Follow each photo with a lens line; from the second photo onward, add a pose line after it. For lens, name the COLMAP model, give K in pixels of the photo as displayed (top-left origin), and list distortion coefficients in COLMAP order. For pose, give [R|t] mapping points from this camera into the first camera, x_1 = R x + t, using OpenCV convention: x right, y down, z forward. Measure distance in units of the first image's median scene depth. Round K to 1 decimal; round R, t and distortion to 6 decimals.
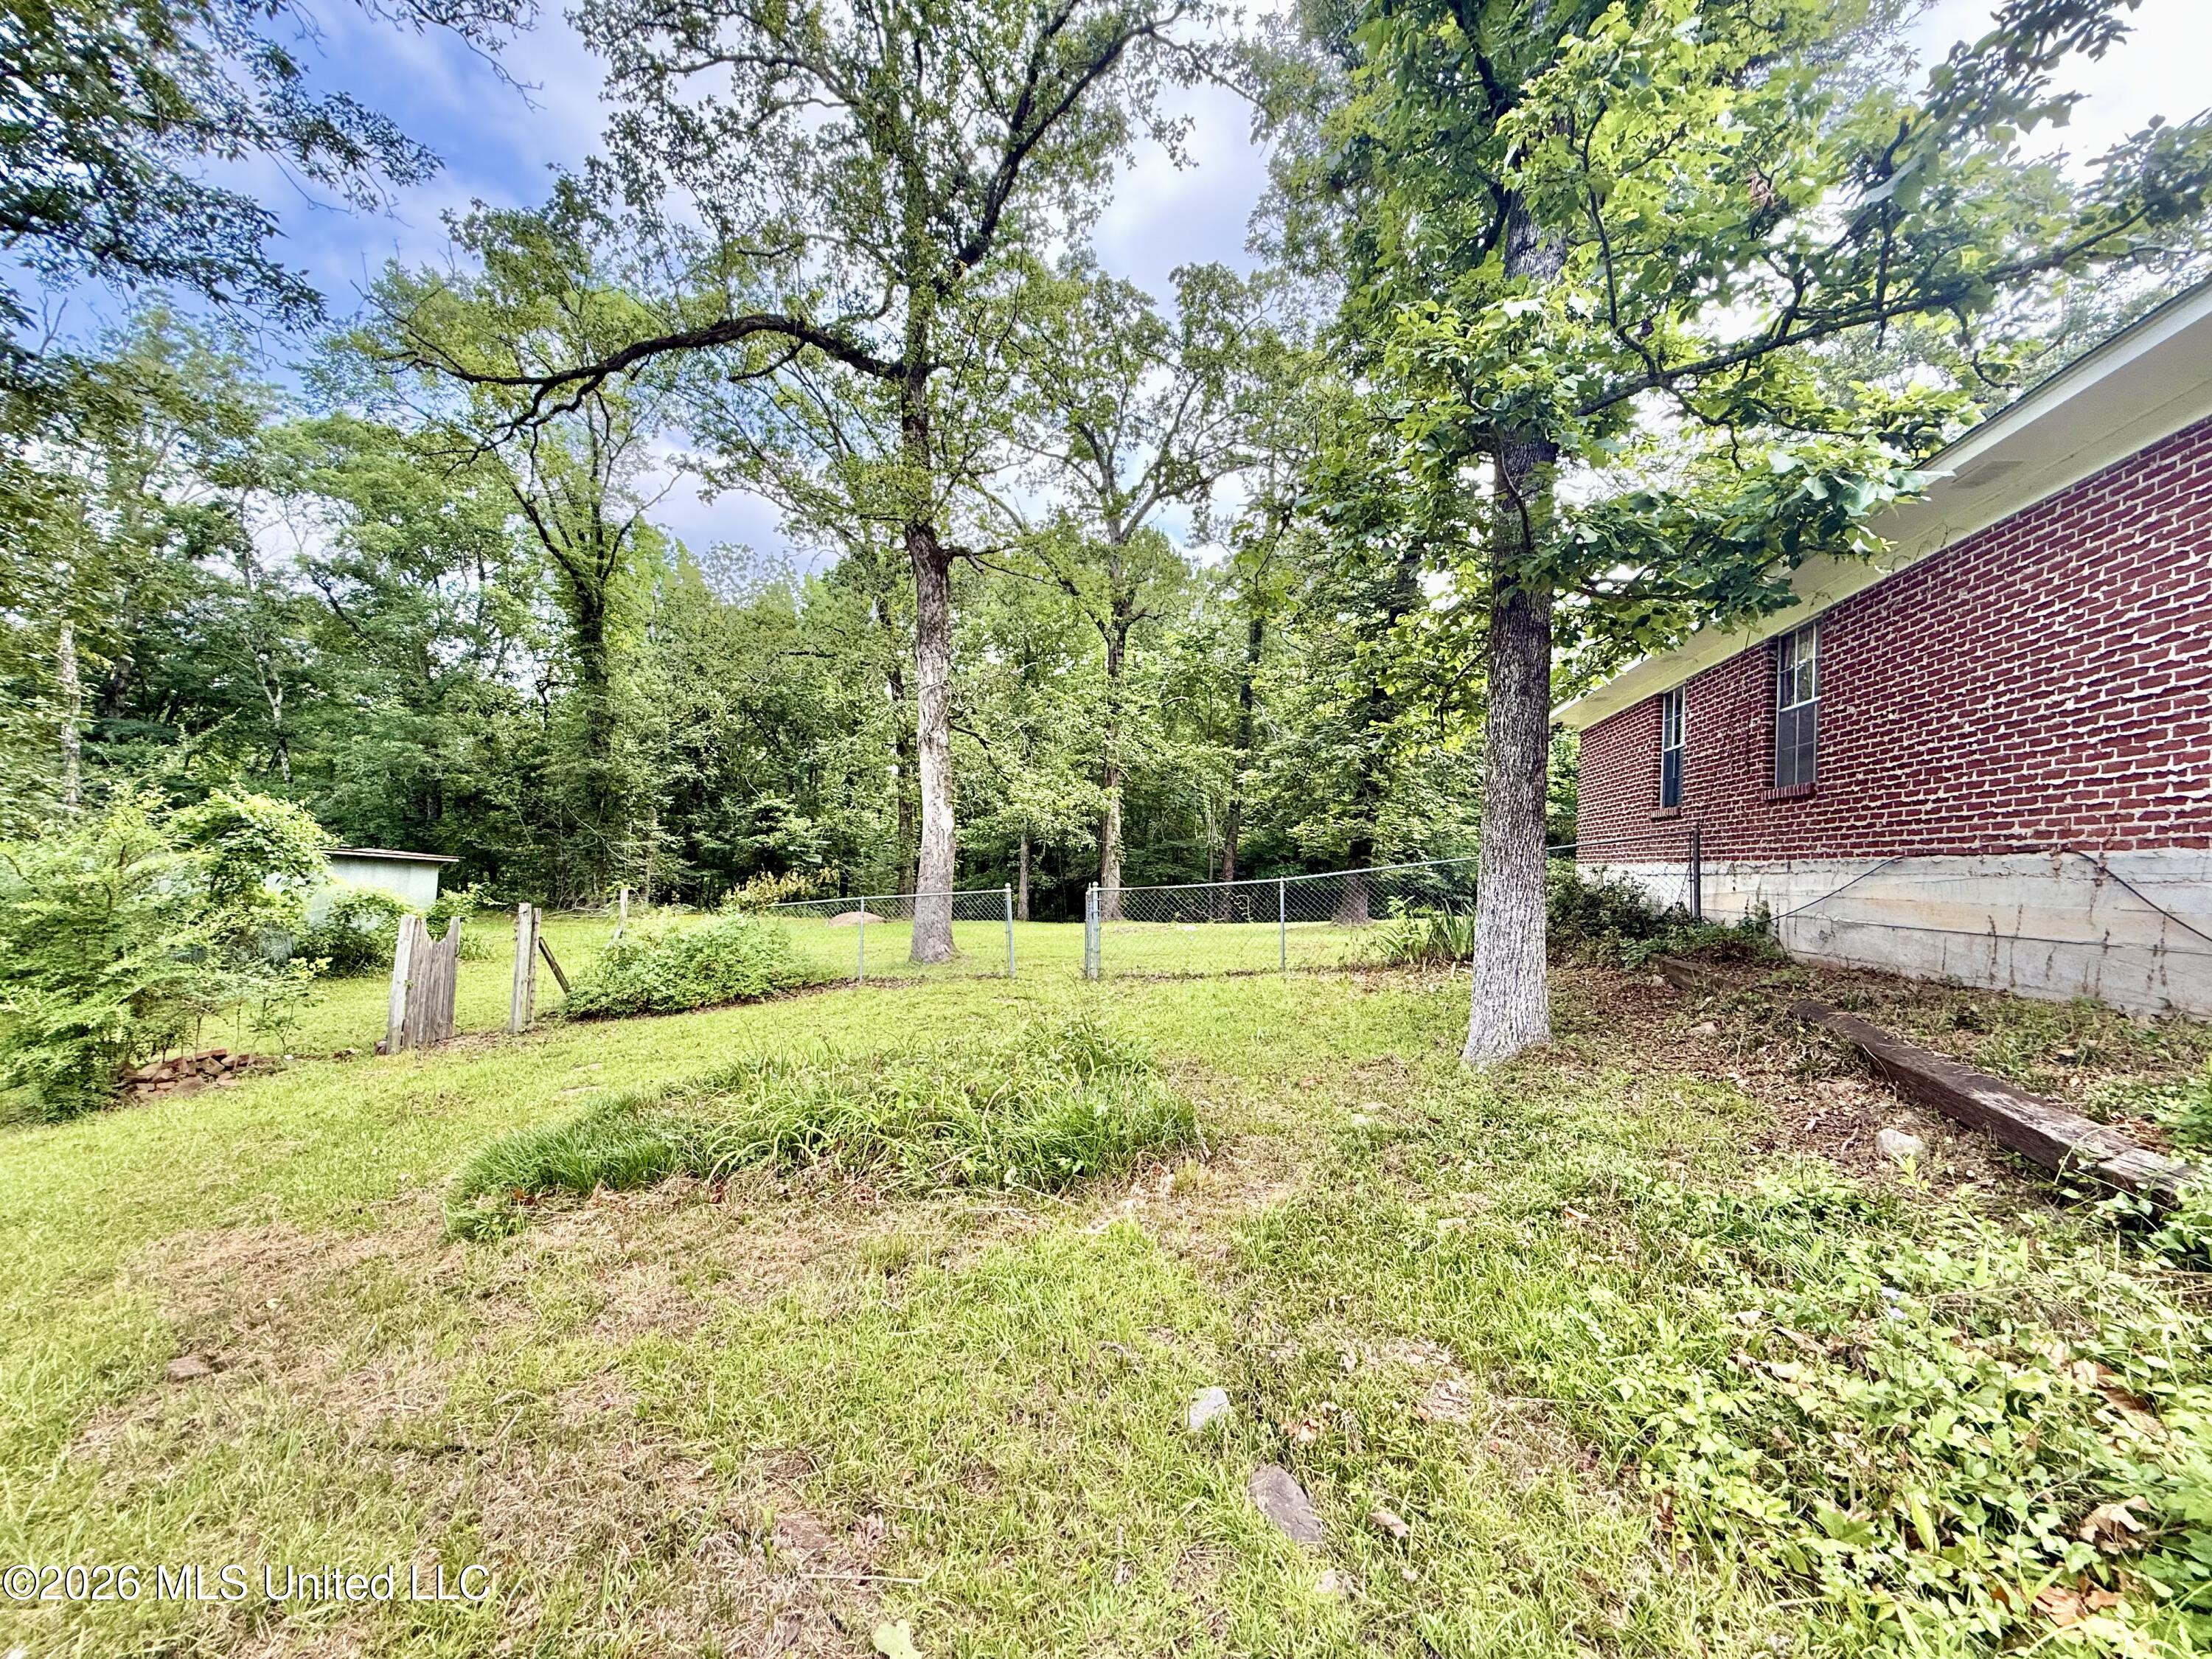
lens RADIAL K [[879.5, 0, 1102.0], [0, 879.5, 831.3], [0, 0, 1]] dist [0.001477, 0.000087]
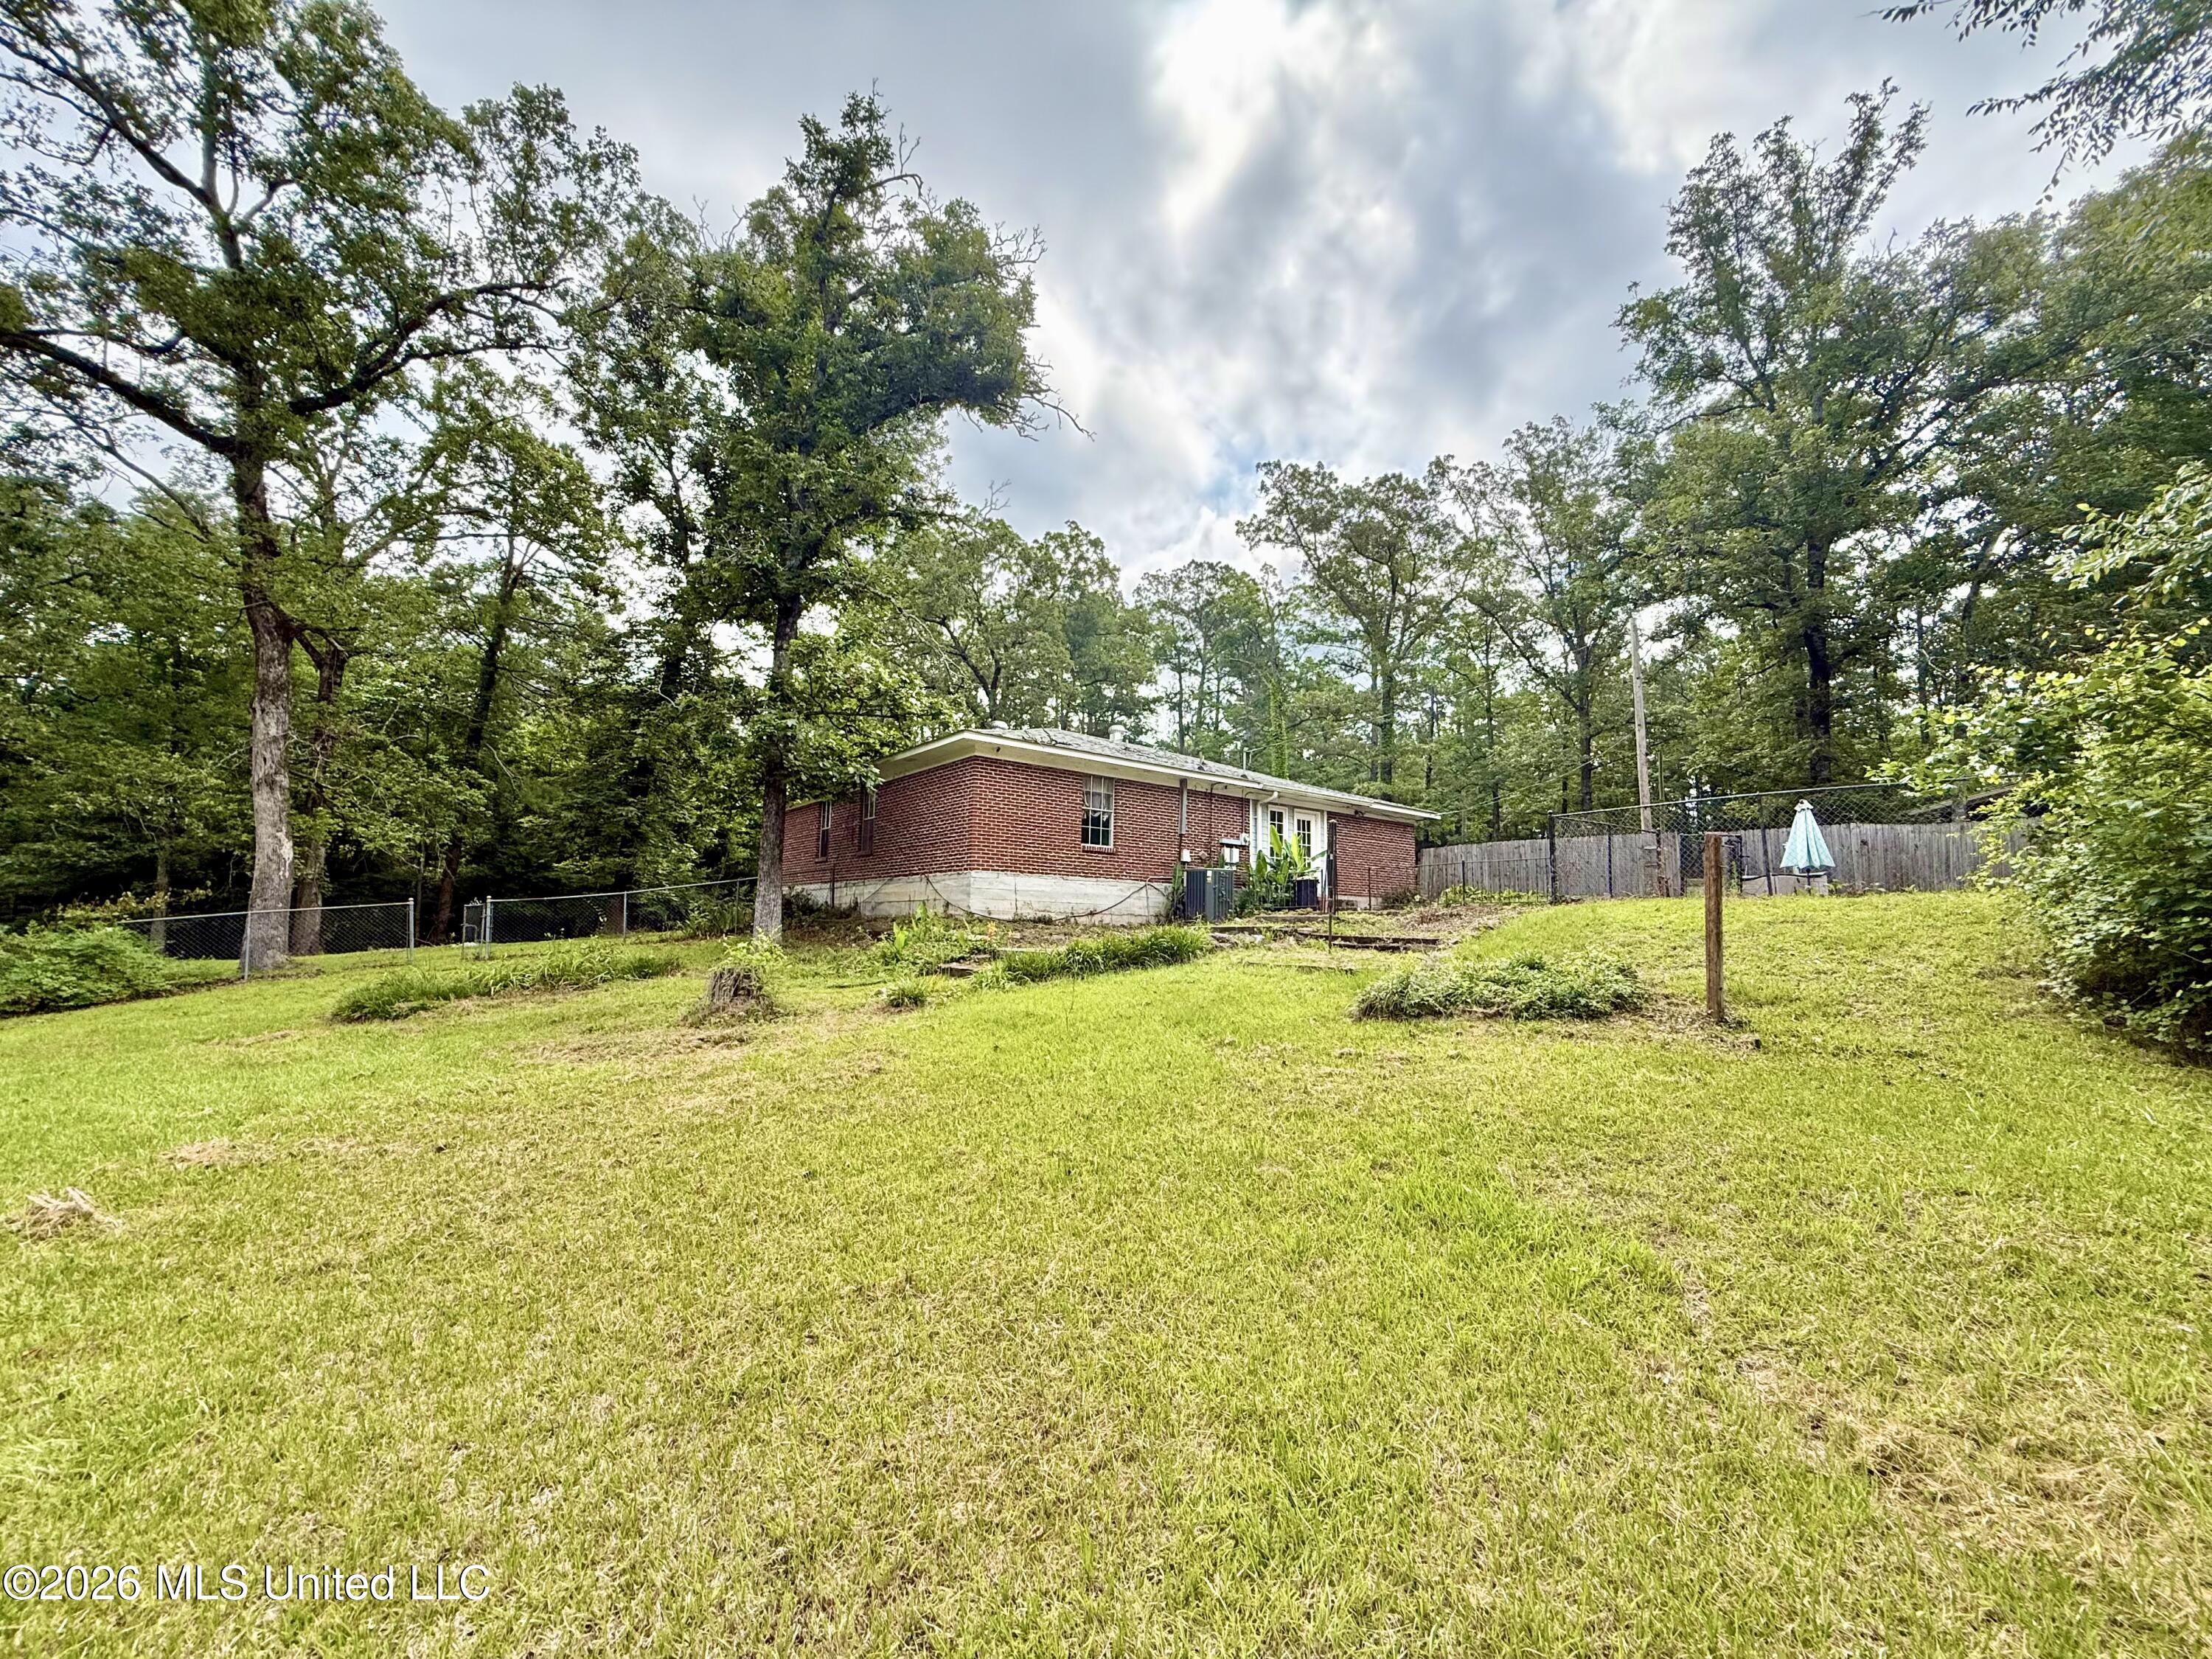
lens RADIAL K [[879.5, 0, 1102.0], [0, 879.5, 831.3], [0, 0, 1]] dist [0.001477, 0.000087]
pose [[0.638010, 0.048954, 0.768470, -0.510972], [-0.013544, 0.998536, -0.052365, 0.010935], [-0.769909, 0.023001, 0.637739, -0.795764]]
